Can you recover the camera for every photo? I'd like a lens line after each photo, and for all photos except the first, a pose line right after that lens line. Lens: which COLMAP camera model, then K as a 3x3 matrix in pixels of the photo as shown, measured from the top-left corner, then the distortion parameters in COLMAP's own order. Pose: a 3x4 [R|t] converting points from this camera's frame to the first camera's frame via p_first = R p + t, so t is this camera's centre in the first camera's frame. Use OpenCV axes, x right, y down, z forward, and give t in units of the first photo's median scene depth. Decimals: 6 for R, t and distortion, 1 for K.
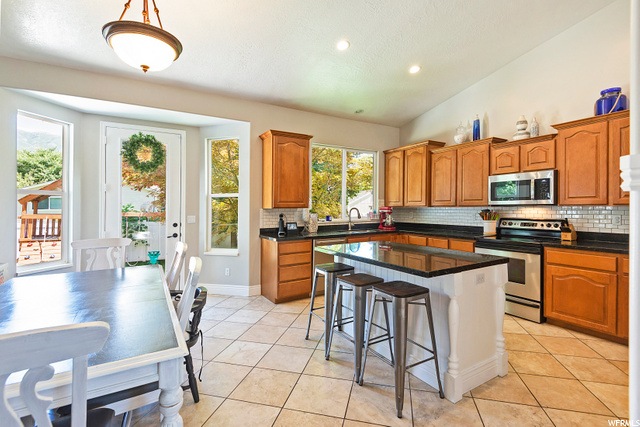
lens RADIAL K [[293.4, 0, 320.0], [0, 293.4, 213.5], [0, 0, 1]] dist [0.037737, -0.026019]
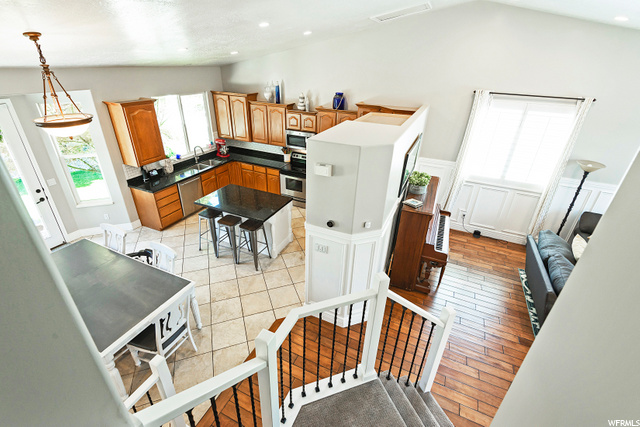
lens RADIAL K [[293.4, 0, 320.0], [0, 293.4, 213.5], [0, 0, 1]] dist [0.037737, -0.026019]
pose [[0.821386, -0.243989, 0.515552, -0.225441], [-0.026724, 0.886432, 0.462087, -0.450023], [-0.569746, -0.393329, 0.721583, -0.460573]]
